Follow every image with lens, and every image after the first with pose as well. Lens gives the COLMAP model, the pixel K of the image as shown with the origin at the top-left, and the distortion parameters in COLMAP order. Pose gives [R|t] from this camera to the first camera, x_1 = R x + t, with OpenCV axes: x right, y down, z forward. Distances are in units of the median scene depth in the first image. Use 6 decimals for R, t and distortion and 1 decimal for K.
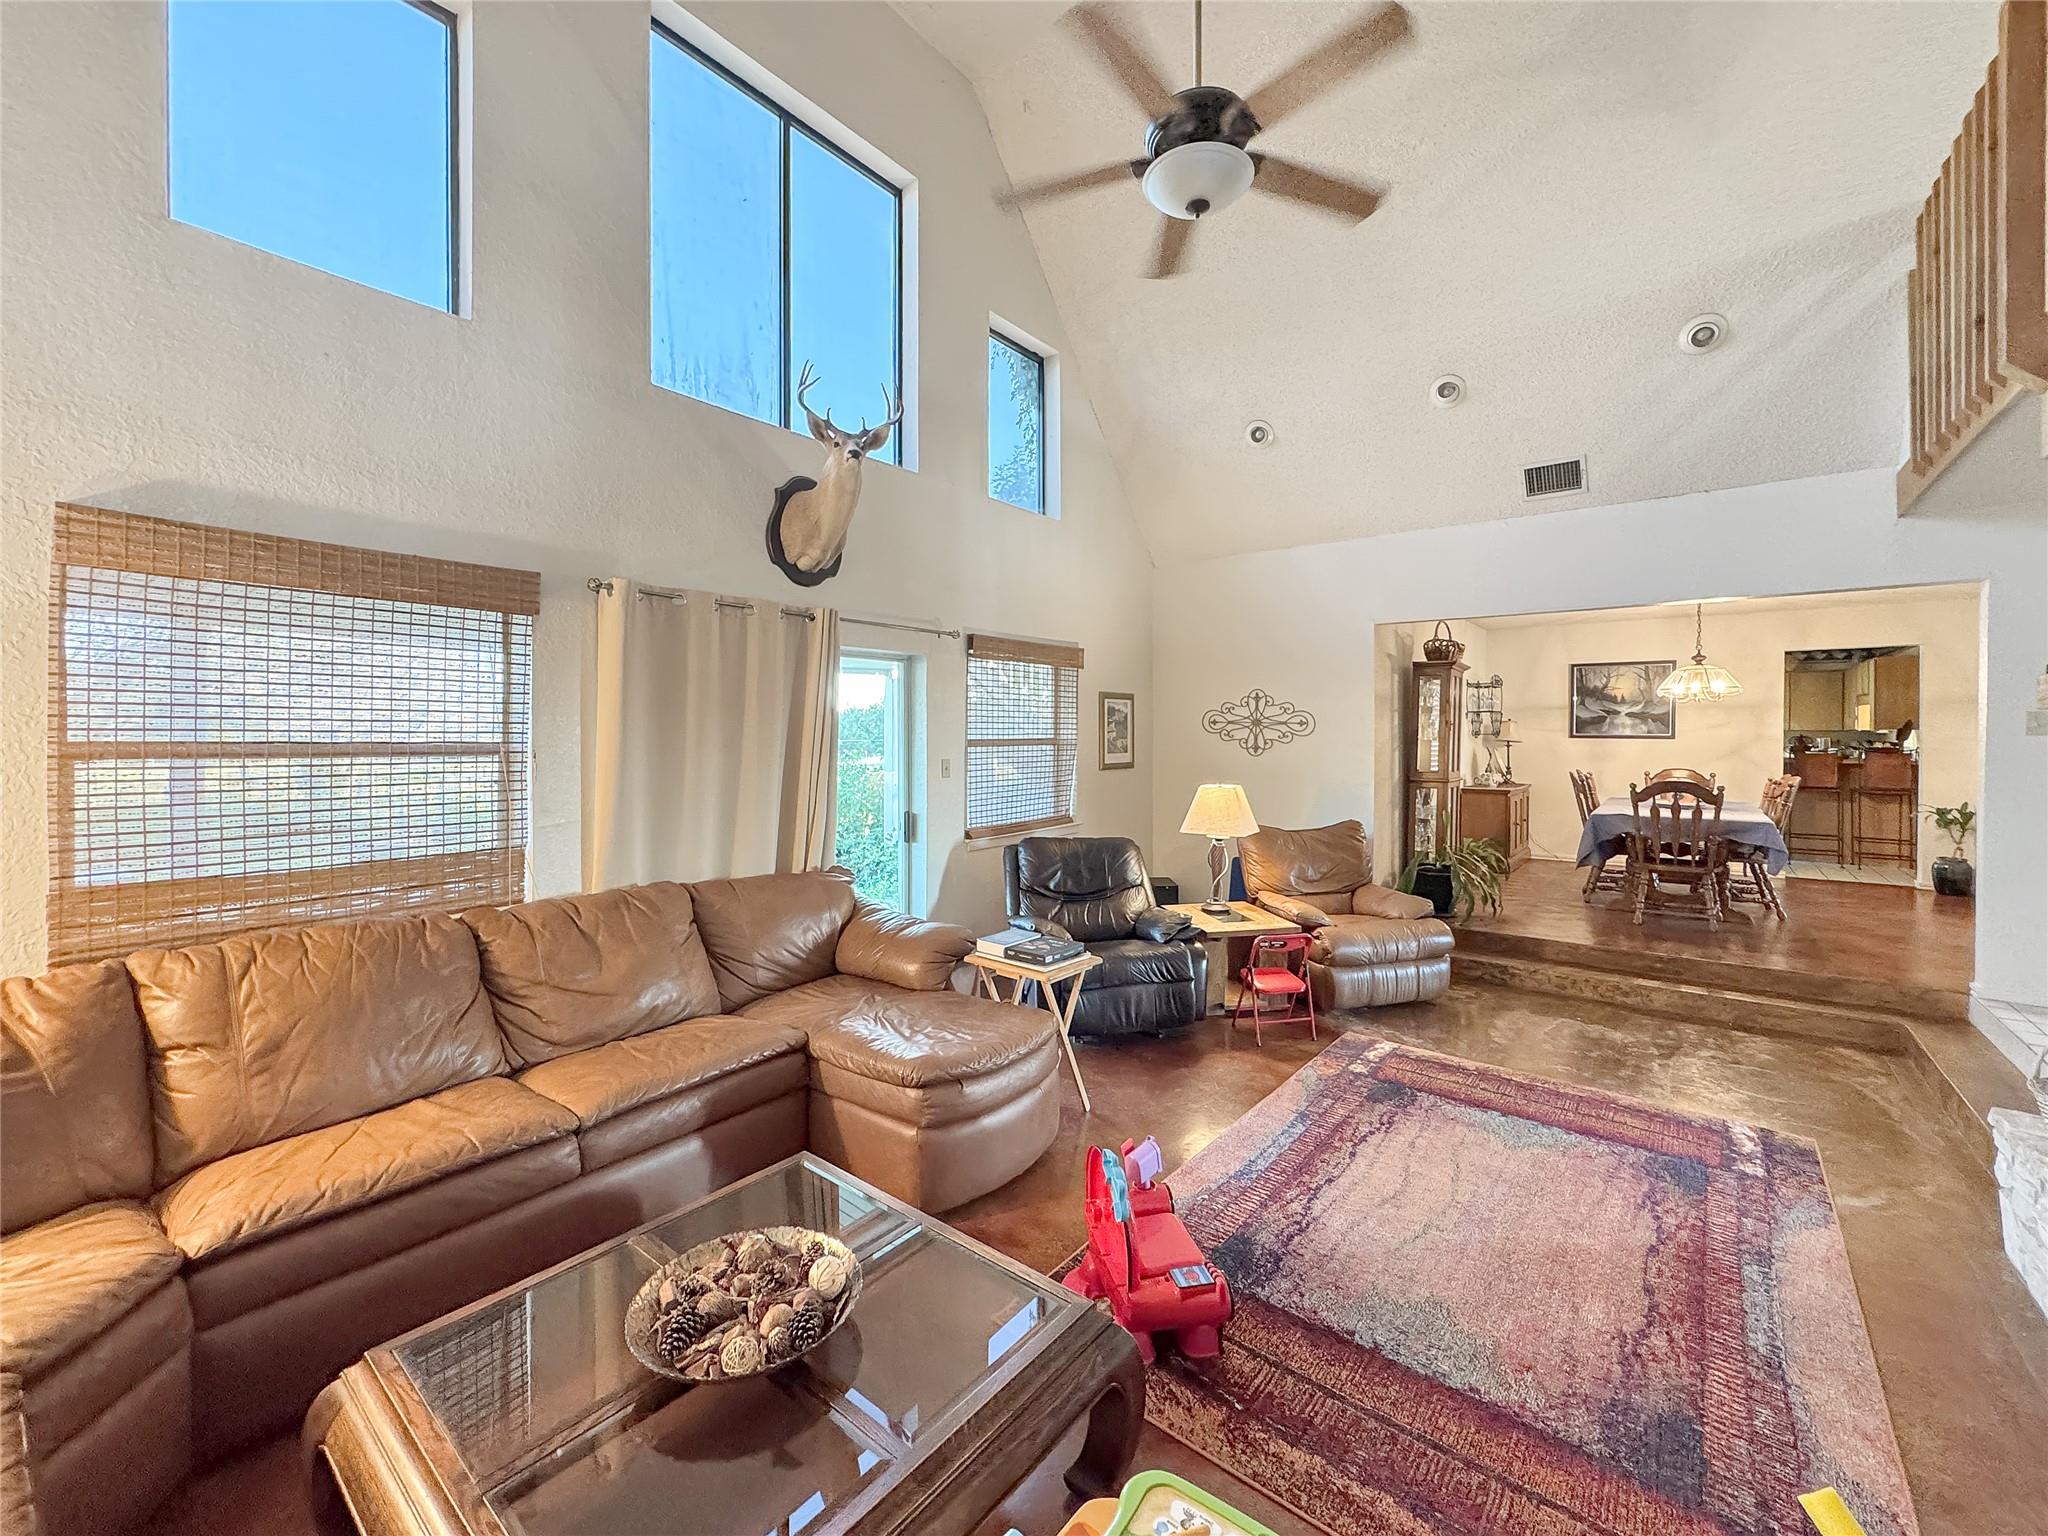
lens RADIAL K [[840.6, 0, 1008.4], [0, 840.6, 750.0], [0, 0, 1]] dist [-0.006511, 0.002093]
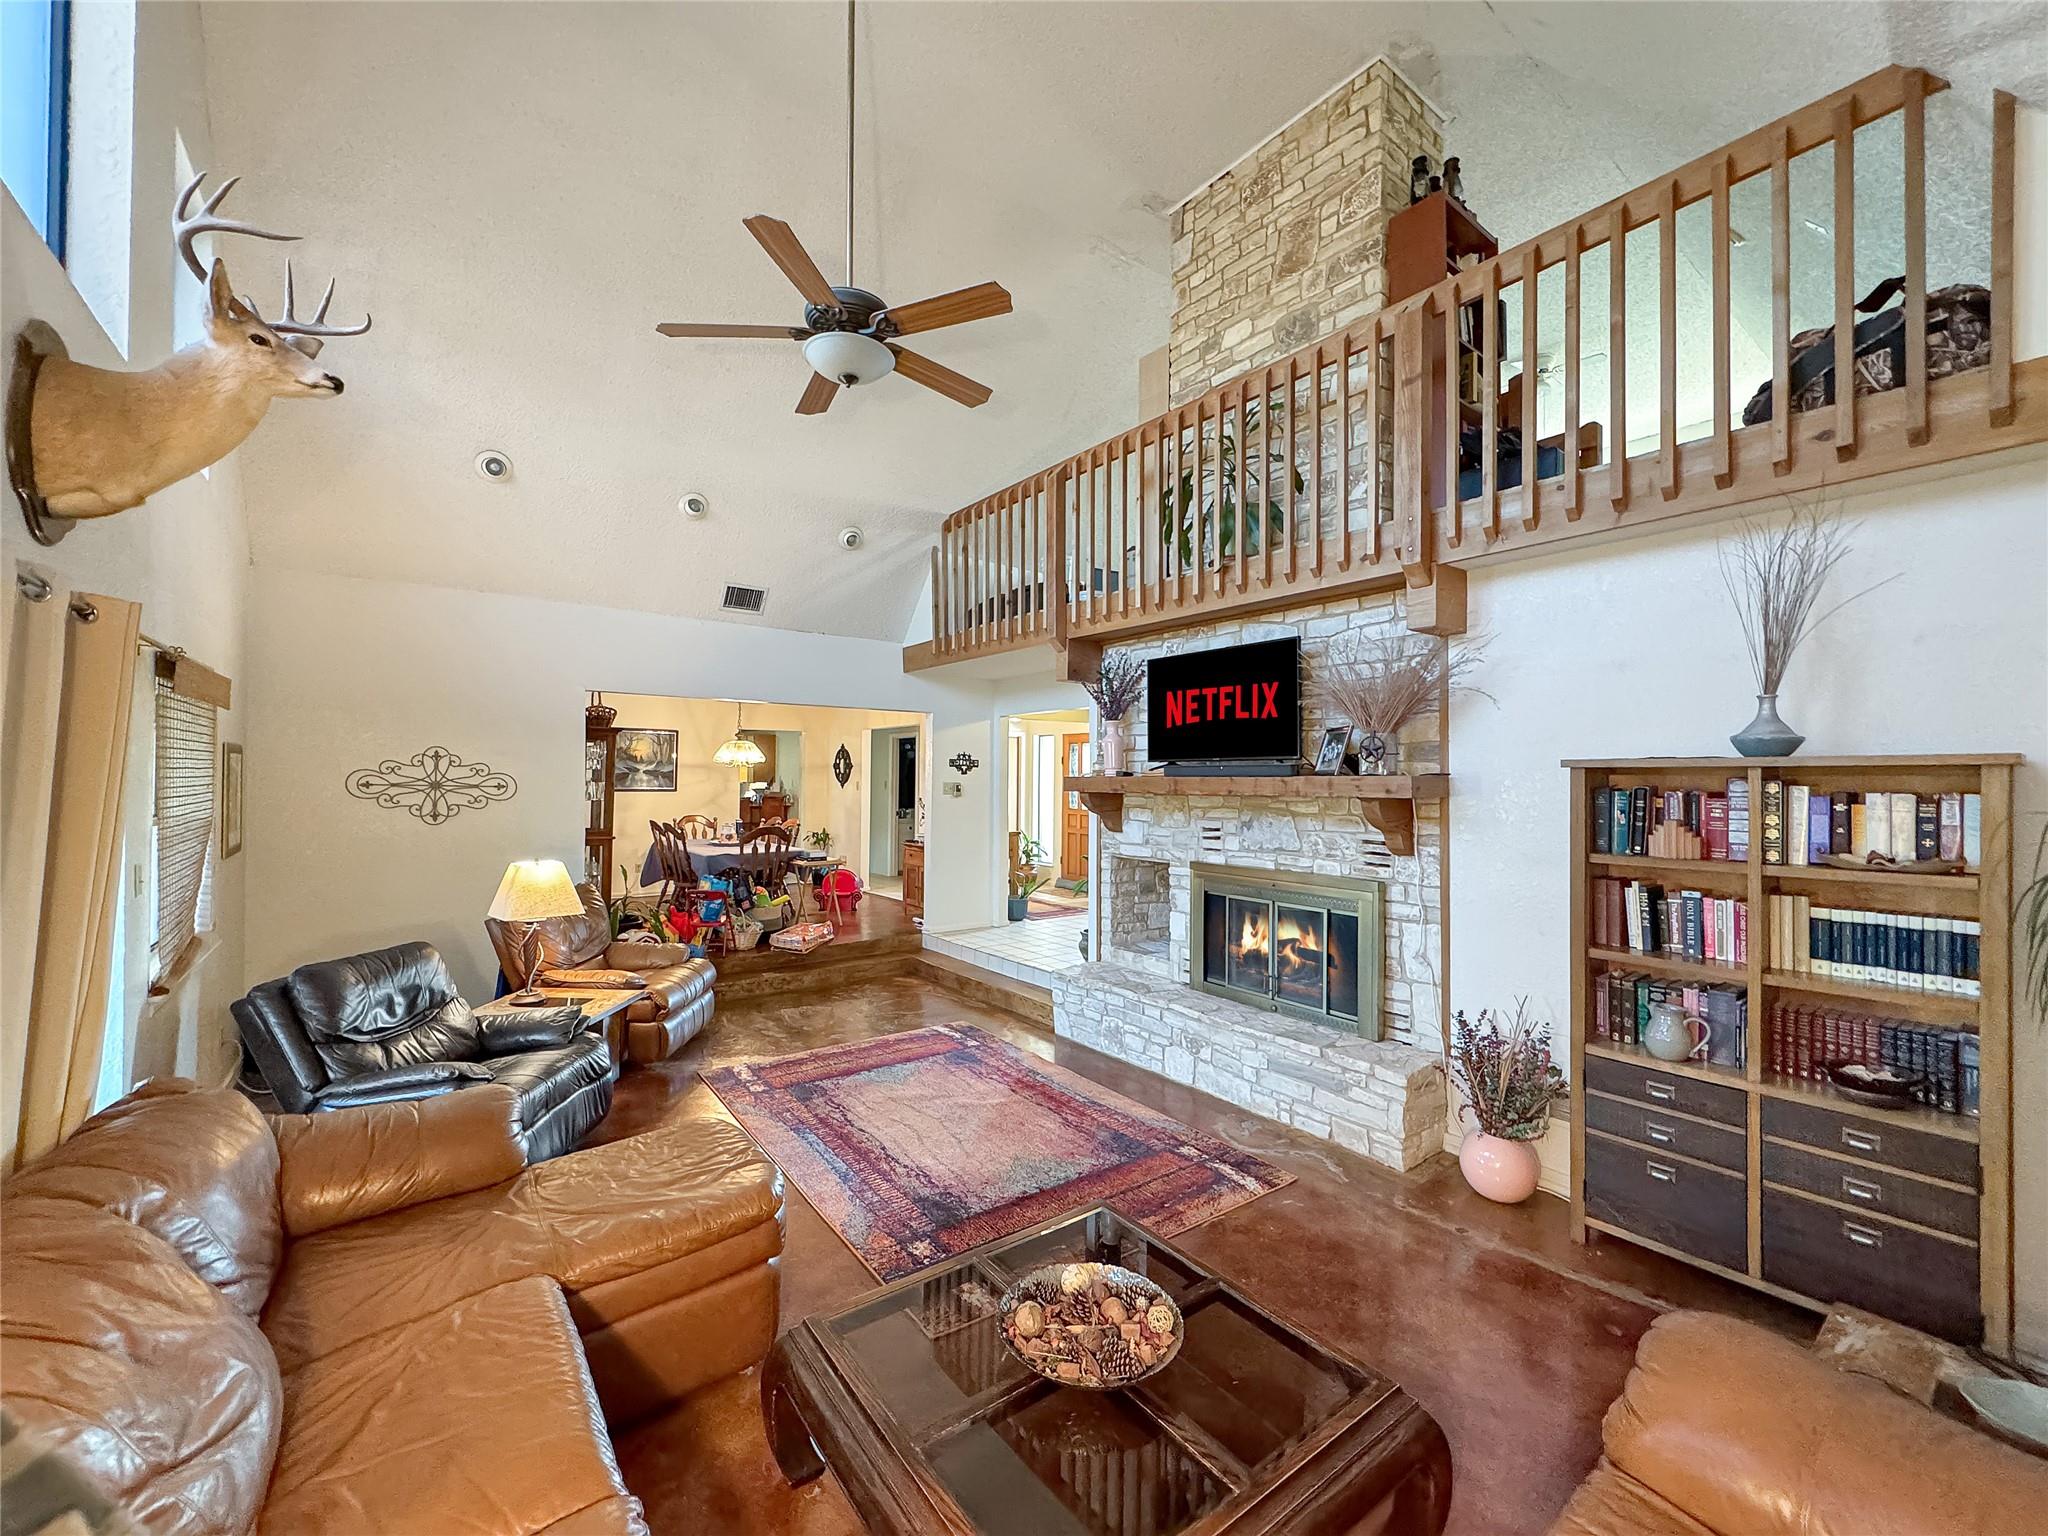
lens RADIAL K [[840.6, 0, 1031.9], [0, 840.6, 784.1], [0, 0, 1]] dist [-0.006511, 0.002093]
pose [[0.238471, -0.011215, 0.971085, -0.591958], [0.013912, 0.999870, 0.008131, -0.049787], [-0.971050, 0.011571, 0.238597, 0.312663]]
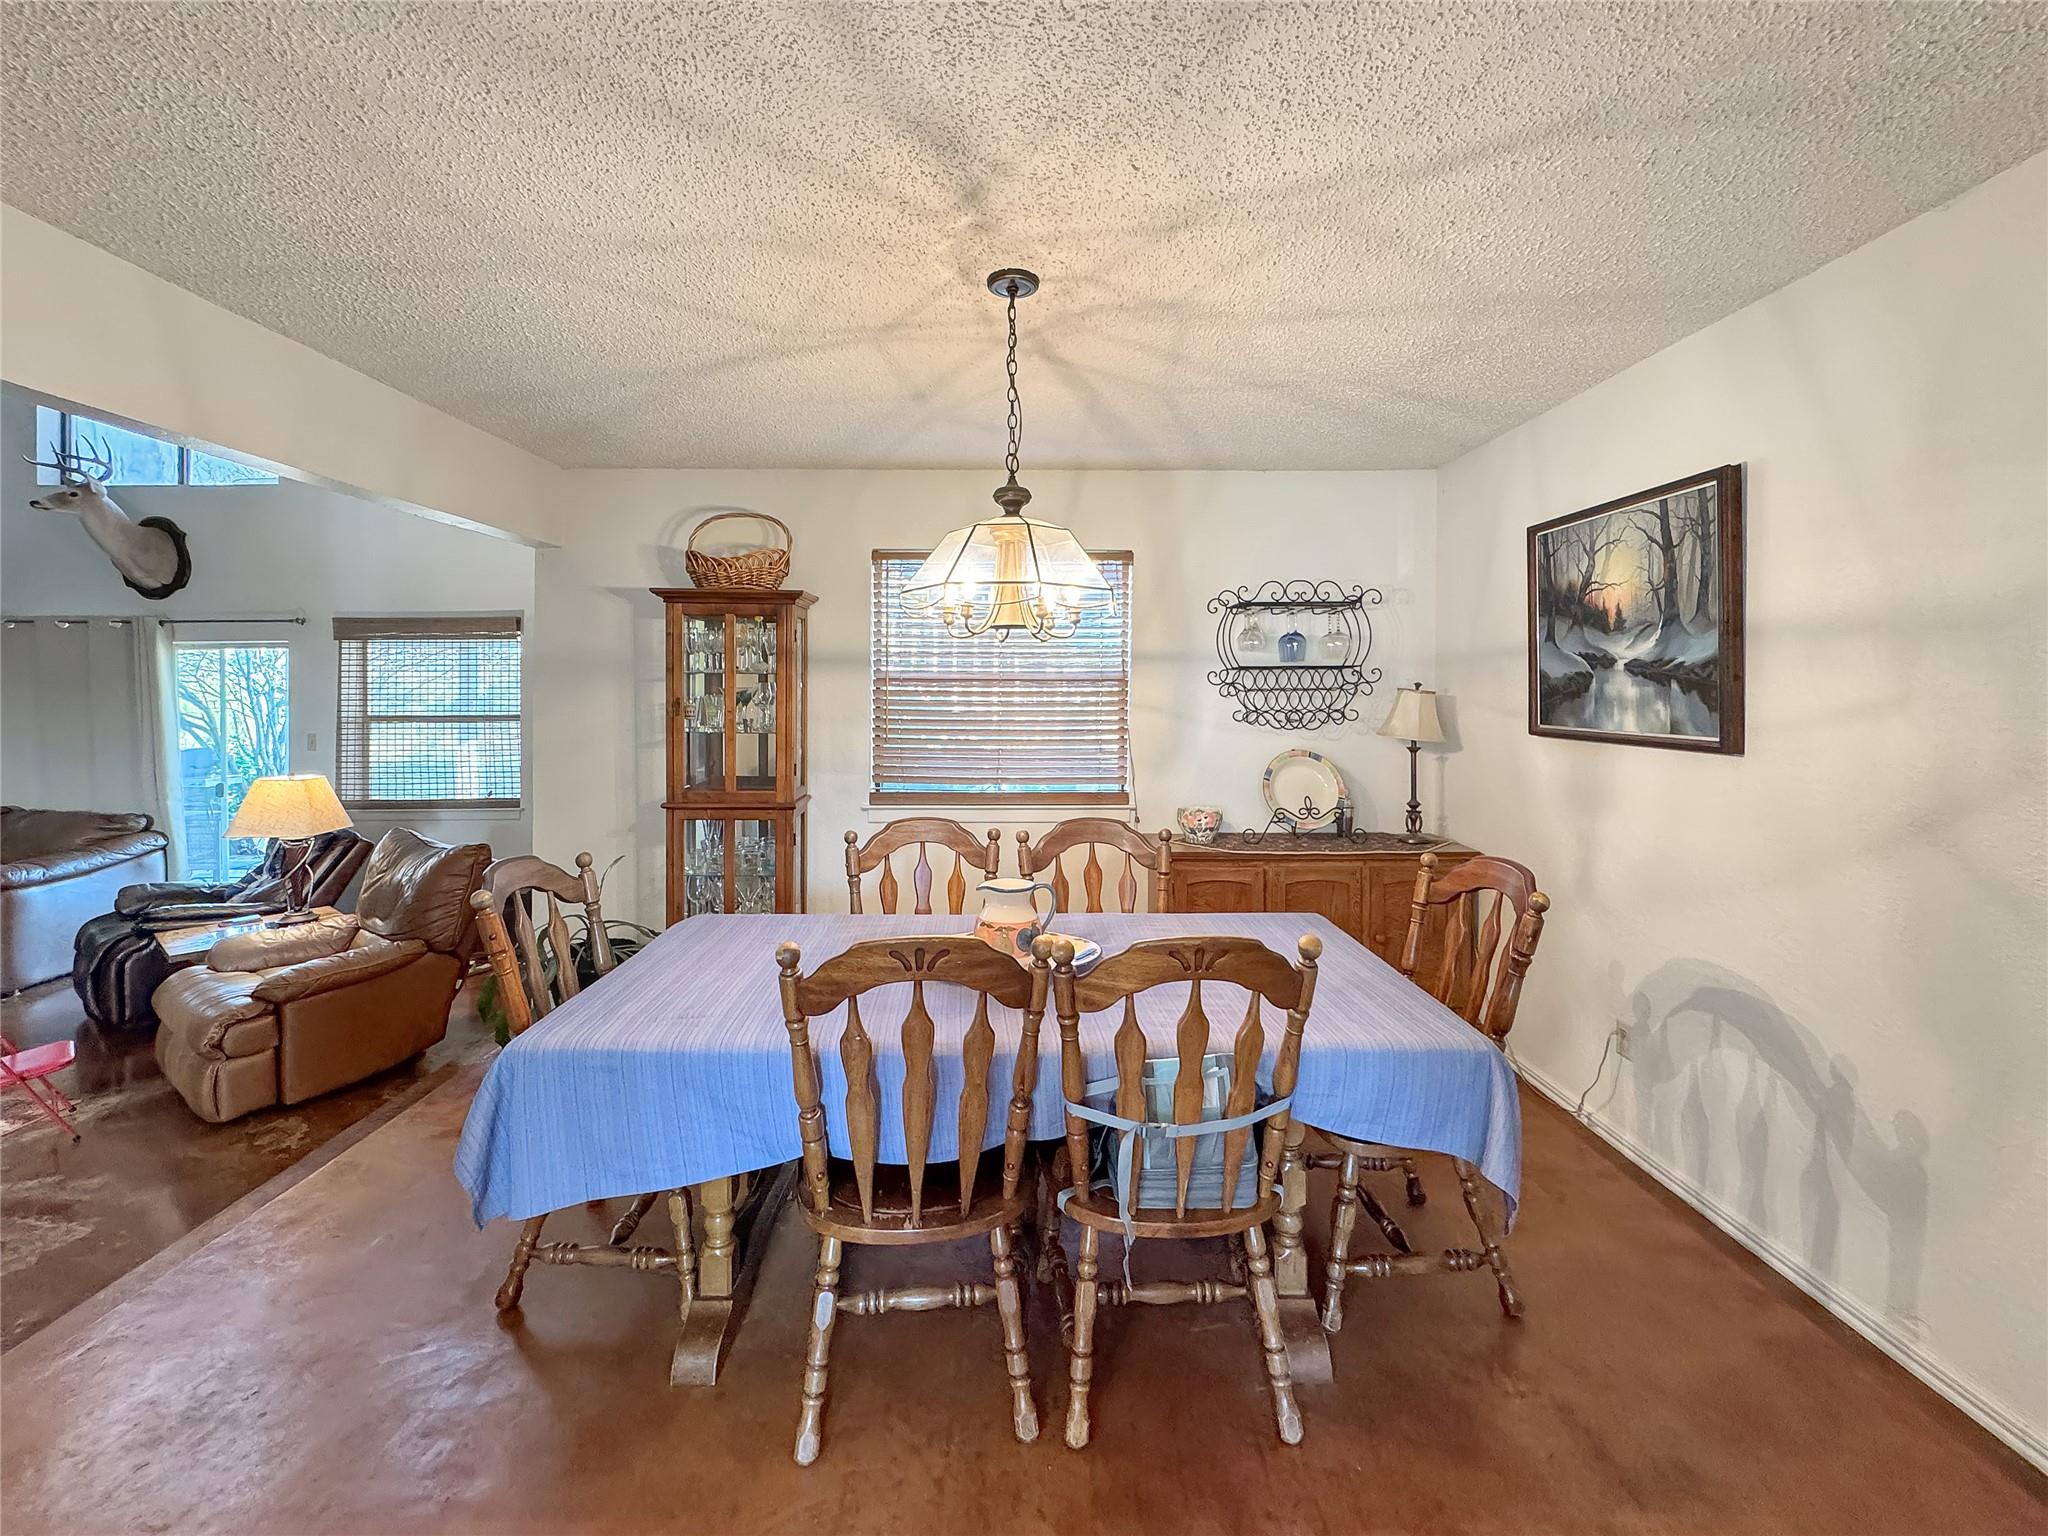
lens RADIAL K [[840.6, 0, 1004.8], [0, 840.6, 691.4], [0, 0, 1]] dist [-0.006511, 0.002093]
pose [[0.625337, -0.000659, -0.780354, 1.636501], [-0.013992, 0.999829, -0.012056, -0.052084], [0.780229, 0.018458, 0.625221, 1.234515]]
